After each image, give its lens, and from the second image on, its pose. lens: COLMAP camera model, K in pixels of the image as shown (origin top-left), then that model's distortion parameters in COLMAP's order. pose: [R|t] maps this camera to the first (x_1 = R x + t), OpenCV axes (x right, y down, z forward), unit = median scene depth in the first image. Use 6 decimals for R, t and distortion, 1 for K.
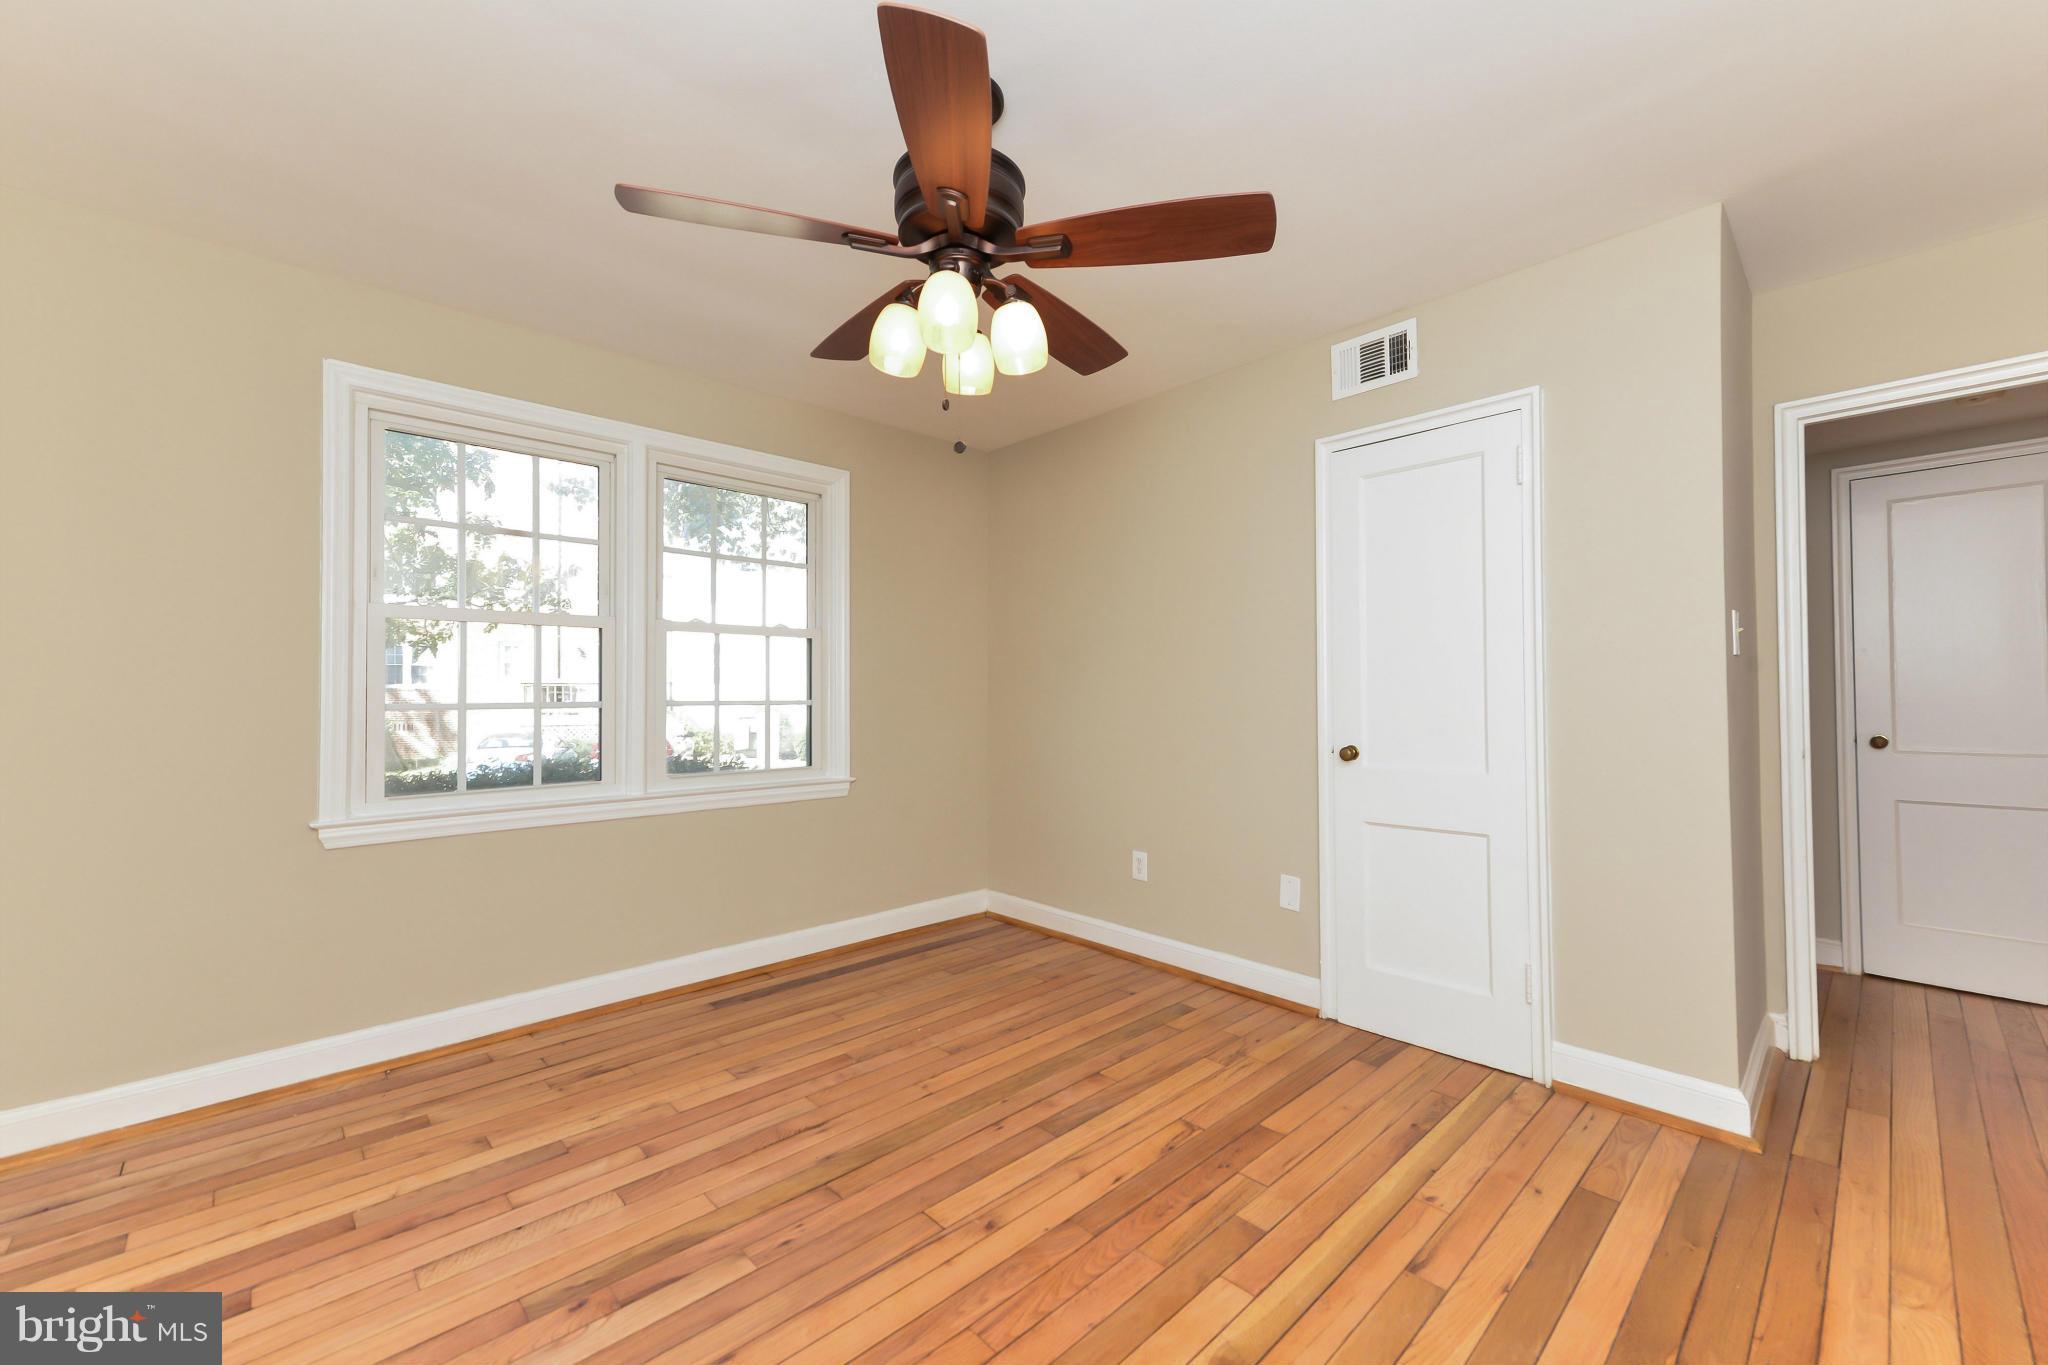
lens RADIAL K [[810.7, 0, 1033.3], [0, 810.7, 684.2], [0, 0, 1]] dist [0.020420, -0.000046]
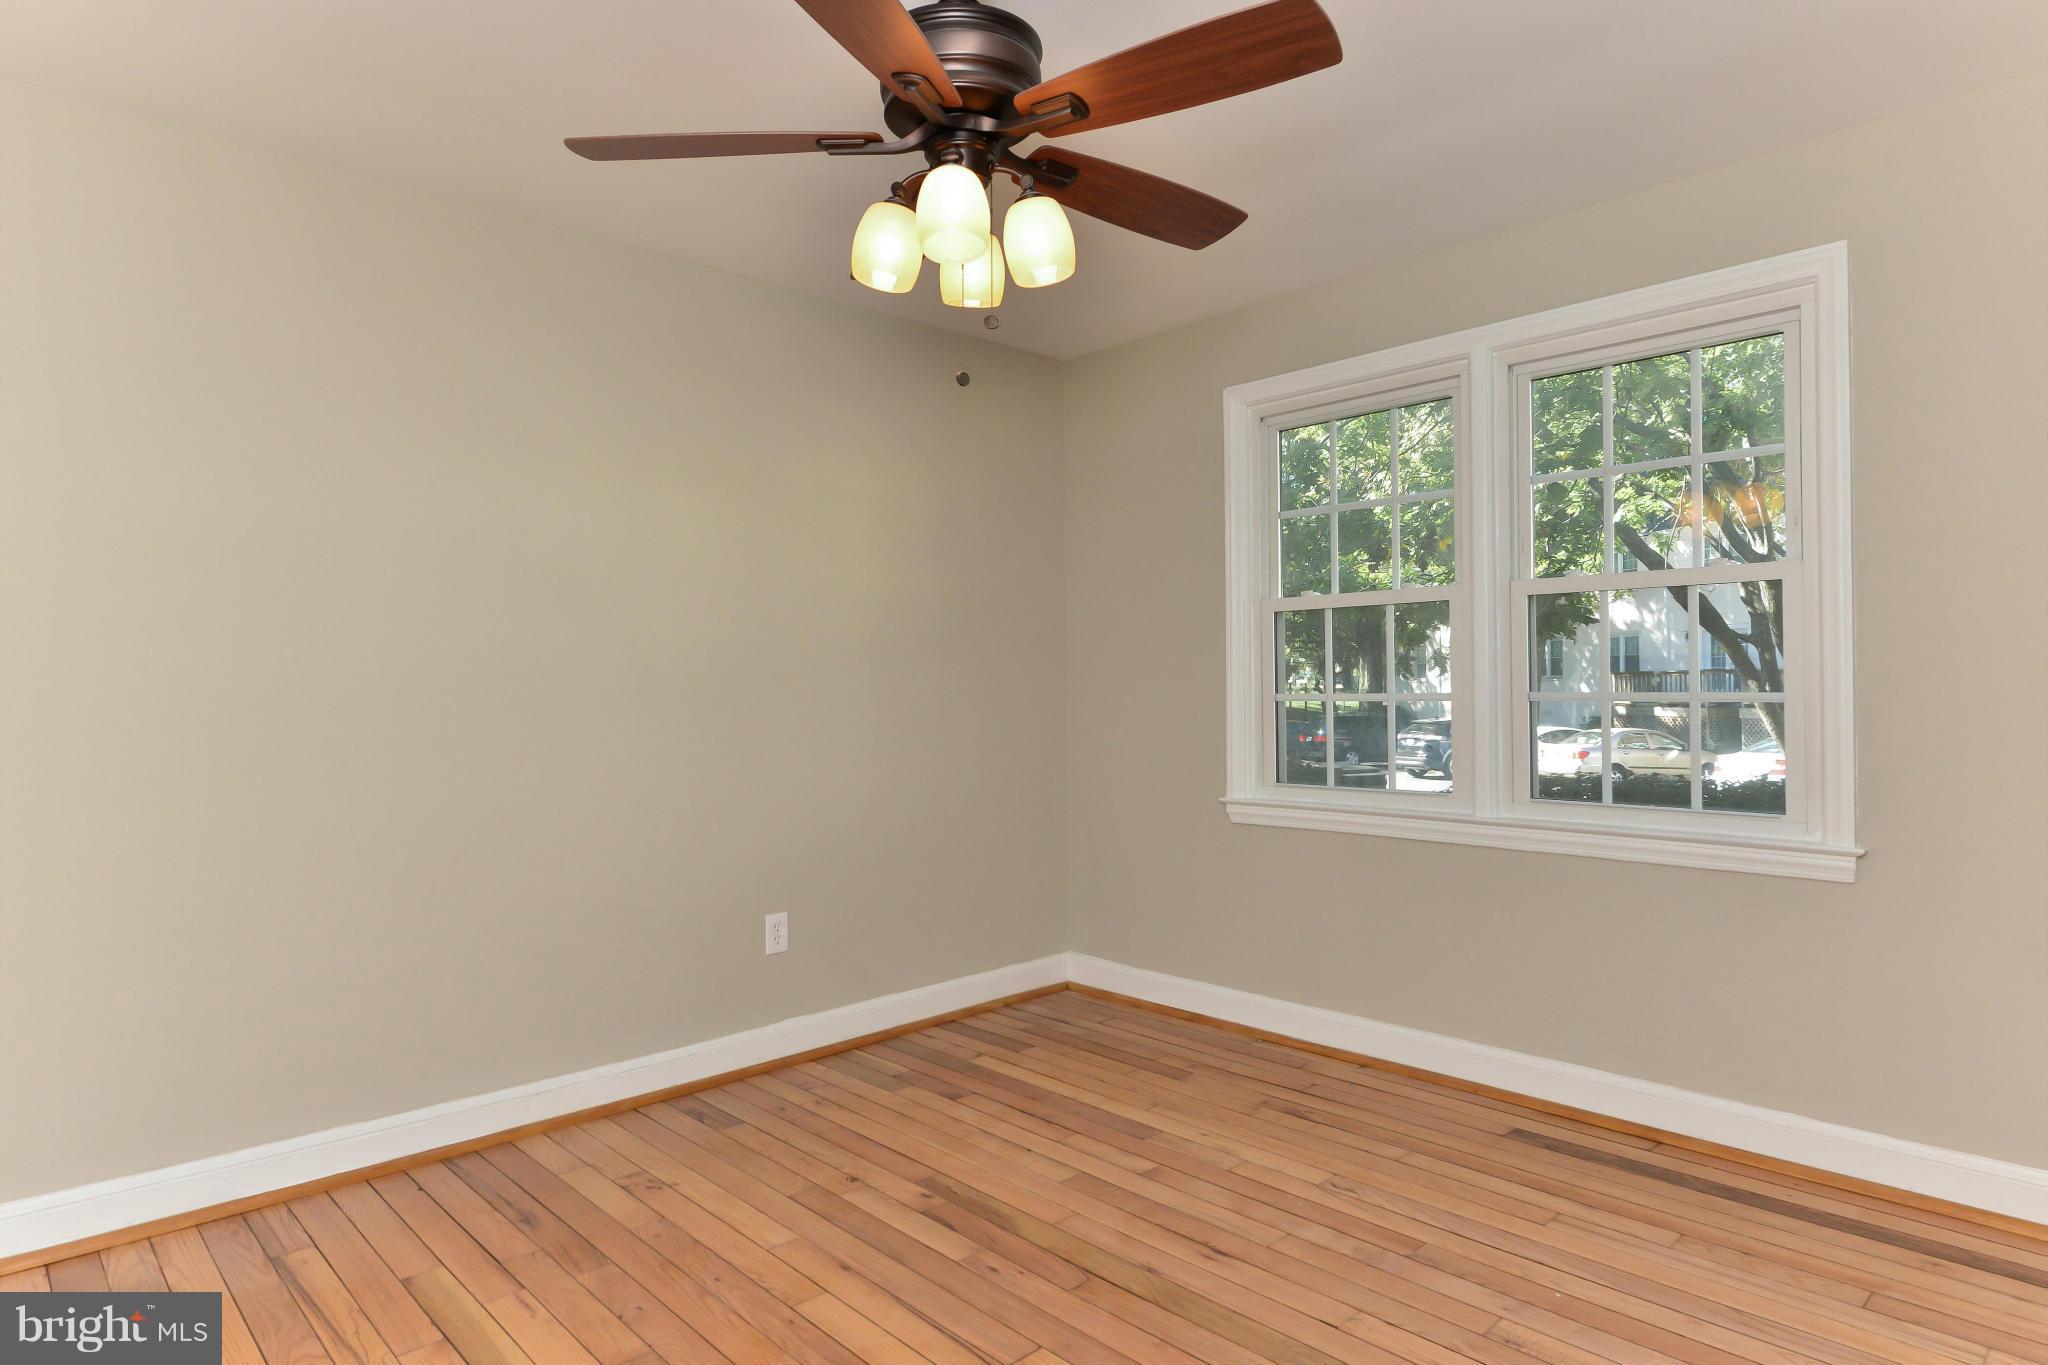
lens RADIAL K [[1191.5, 0, 1091.9], [0, 1191.5, 679.0], [0, 0, 1]] dist [-0.000234, 0.000269]
pose [[0.009735, -0.001790, -0.999951, 0.788287], [0.022596, 0.999743, -0.001569, 0.002127], [0.999697, -0.022580, 0.009773, 0.815433]]
